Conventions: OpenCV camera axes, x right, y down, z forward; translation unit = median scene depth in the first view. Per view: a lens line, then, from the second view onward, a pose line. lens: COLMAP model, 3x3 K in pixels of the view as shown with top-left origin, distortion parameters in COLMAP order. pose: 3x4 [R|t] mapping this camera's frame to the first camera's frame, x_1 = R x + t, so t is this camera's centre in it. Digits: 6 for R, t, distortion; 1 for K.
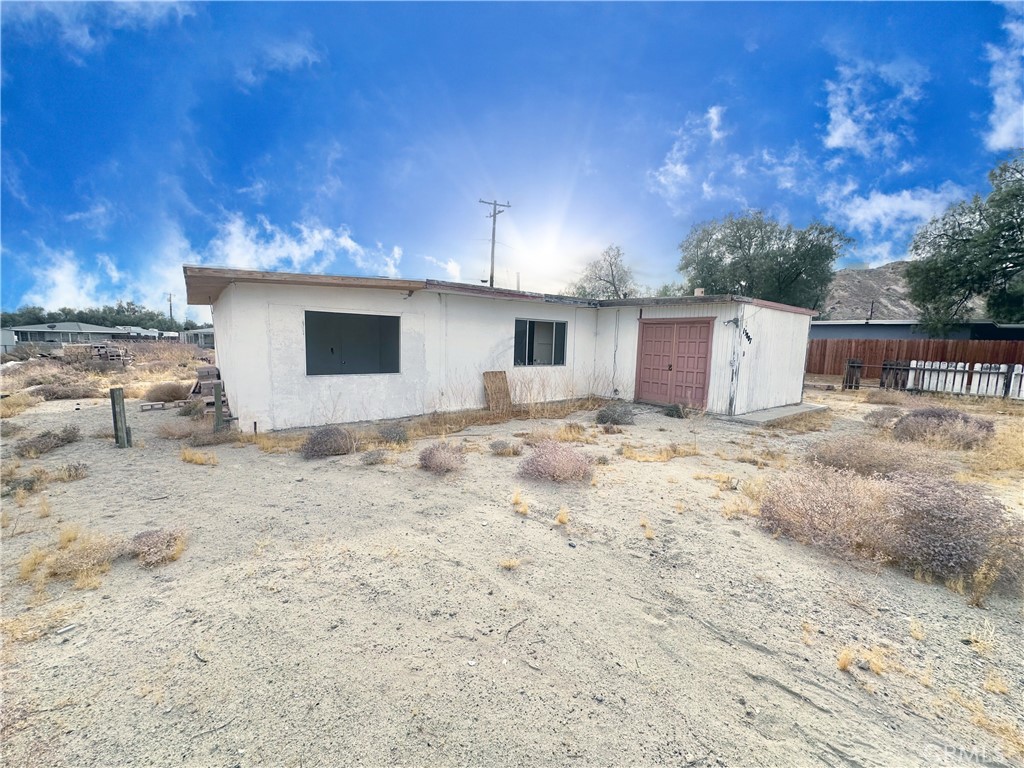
lens RADIAL K [[409.4, 0, 512.0], [0, 409.4, 384.0], [0, 0, 1]] dist [-0.004233, -0.000590]
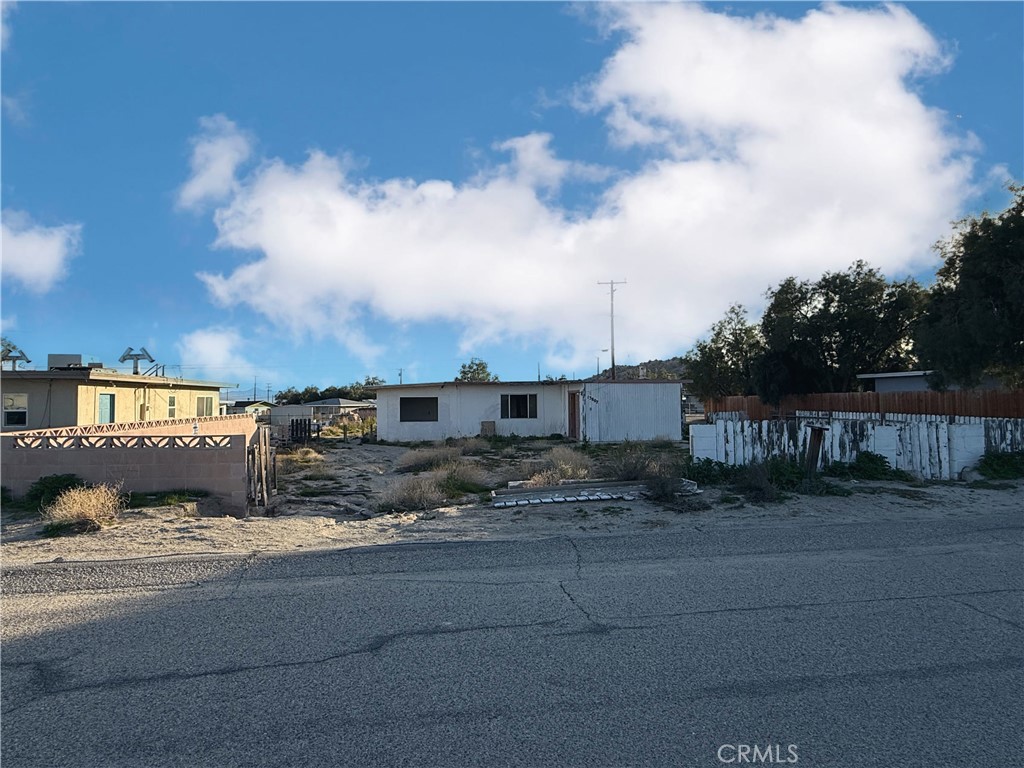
lens RADIAL K [[560.7, 0, 512.0], [0, 560.7, 384.0], [0, 0, 1]] dist [0.001548, -0.000291]
pose [[0.871286, -0.048670, -0.488357, 1.409850], [-0.021184, 0.990414, -0.136500, 0.160285], [0.490319, 0.129276, 0.861902, -1.323554]]
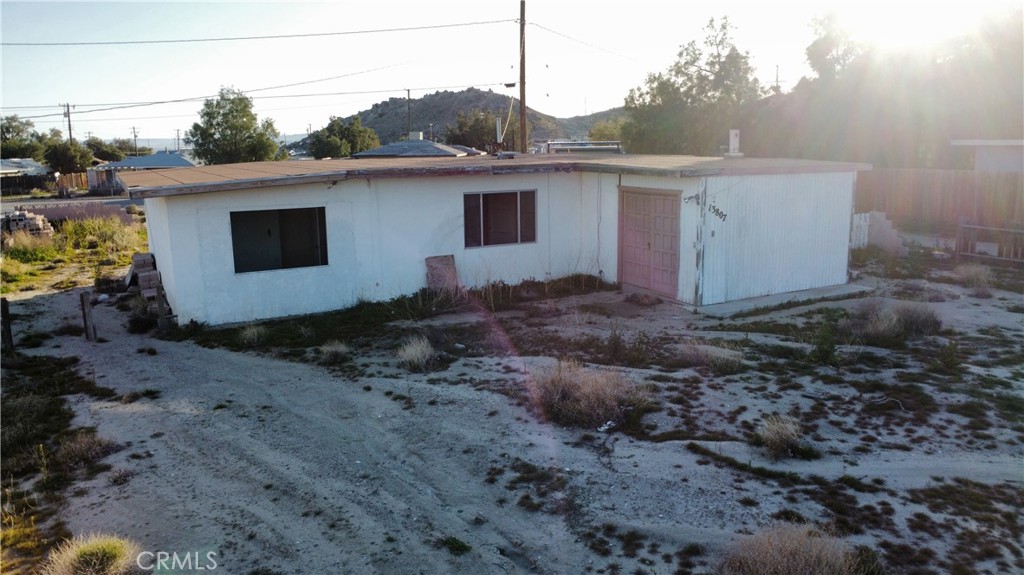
lens RADIAL K [[748.8, 0, 512.0], [0, 748.8, 287.5], [0, 0, 1]] dist [-0.026792, -0.010172]
pose [[0.987246, -0.010711, -0.158839, 0.369501], [0.023807, 0.996448, 0.080774, -0.090999], [0.157410, -0.083525, 0.983995, -0.567311]]
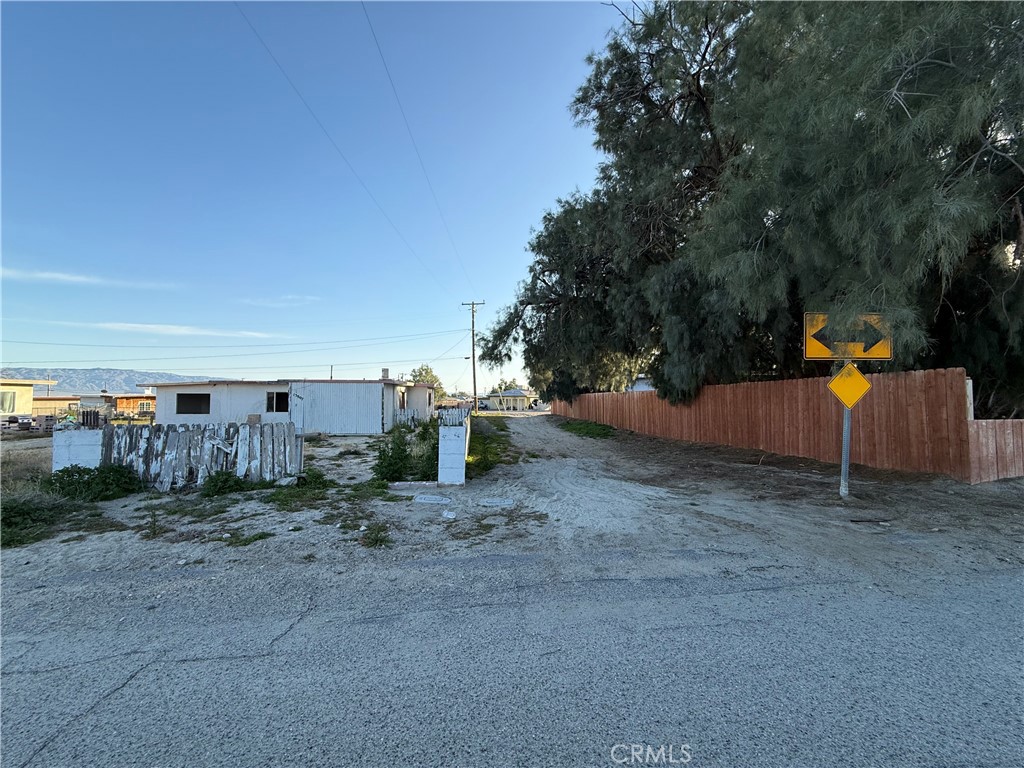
lens RADIAL K [[408.6, 0, 512.0], [0, 408.6, 384.0], [0, 0, 1]] dist [-0.000758, -0.000034]
pose [[0.843264, -0.043831, -0.535709, 2.486640], [-0.037109, 0.989544, -0.139376, 0.068572], [0.536217, 0.137410, 0.832820, -0.183178]]
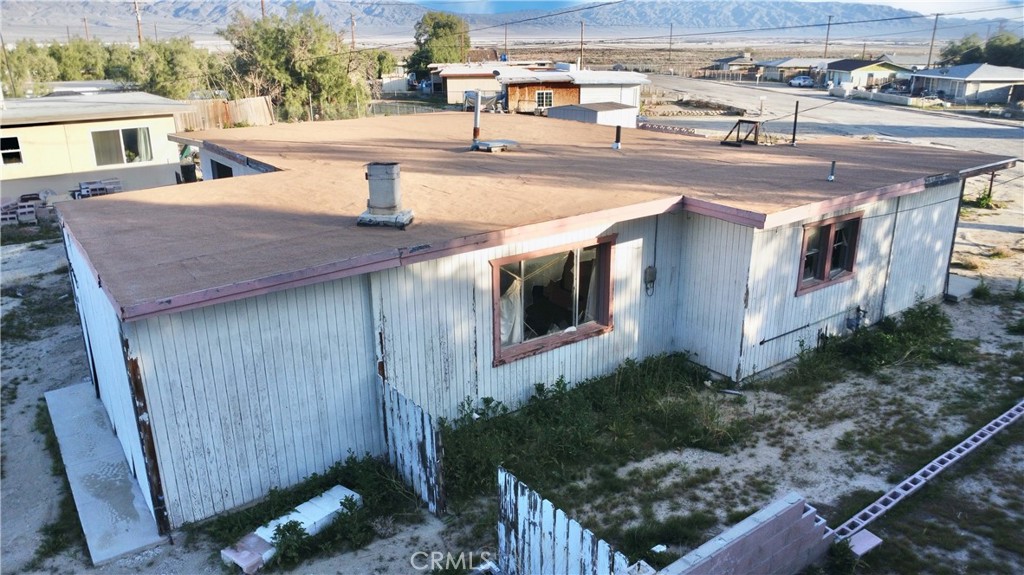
lens RADIAL K [[748.8, 0, 512.0], [0, 748.8, 287.5], [0, 0, 1]] dist [-0.026792, -0.010172]
pose [[-0.033612, 0.291065, -0.956113, 1.496129], [-0.102804, 0.950572, 0.292992, -0.452614], [0.994134, 0.108140, -0.002028, 1.536296]]
